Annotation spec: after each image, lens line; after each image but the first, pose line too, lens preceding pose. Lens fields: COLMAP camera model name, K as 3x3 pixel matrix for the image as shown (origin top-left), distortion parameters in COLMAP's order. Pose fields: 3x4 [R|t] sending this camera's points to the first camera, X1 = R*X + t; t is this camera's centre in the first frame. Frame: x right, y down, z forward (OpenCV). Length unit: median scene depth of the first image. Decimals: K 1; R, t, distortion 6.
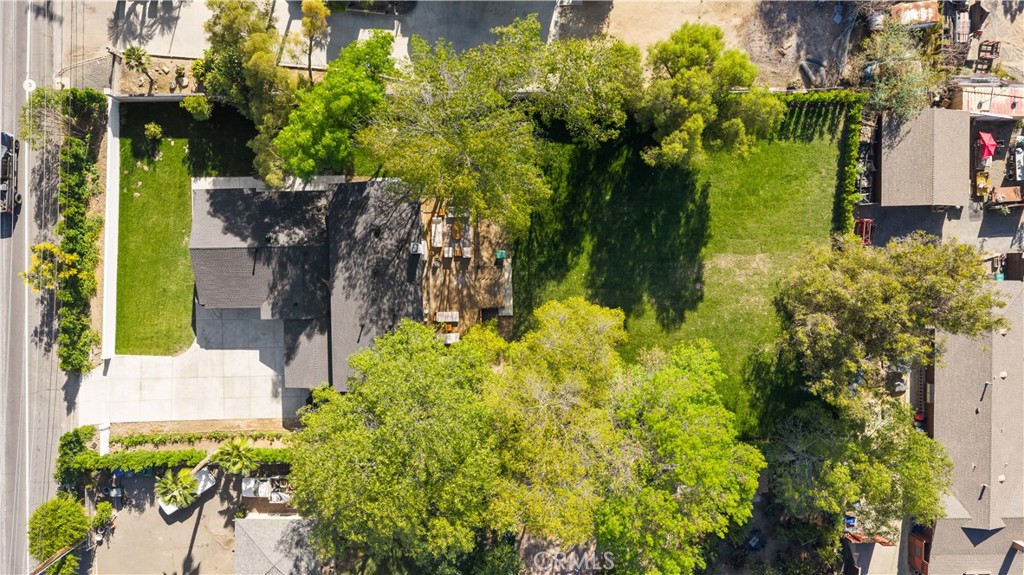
lens RADIAL K [[861.8, 0, 512.0], [0, 861.8, 287.5], [0, 0, 1]] dist [-0.008966, -0.015164]
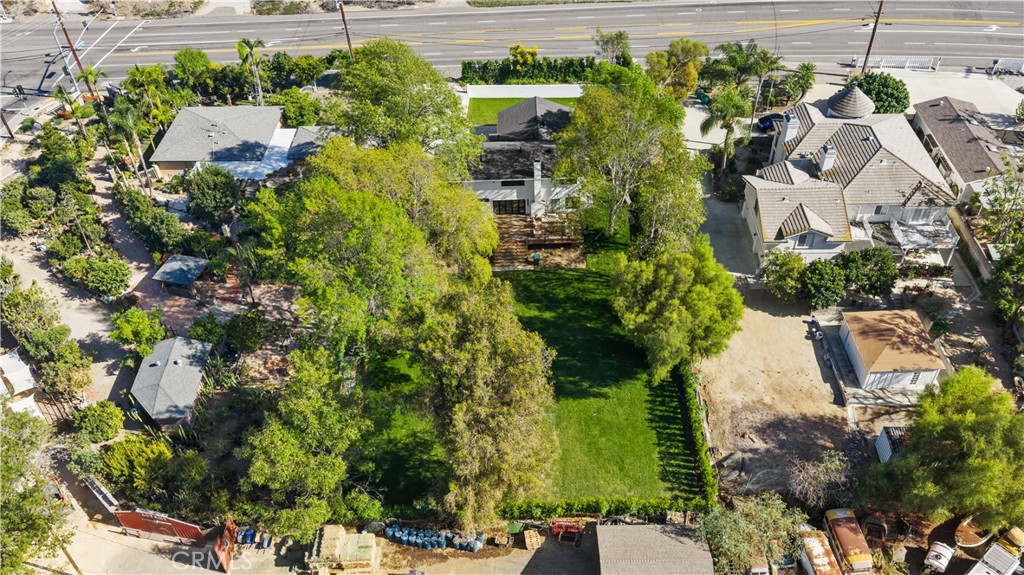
lens RADIAL K [[861.8, 0, 512.0], [0, 861.8, 287.5], [0, 0, 1]] dist [-0.008966, -0.015164]
pose [[-0.006180, 0.667832, -0.744287, 0.943631], [-0.999887, 0.006082, 0.013760, -0.019873], [0.013716, 0.744288, 0.667718, 0.210769]]
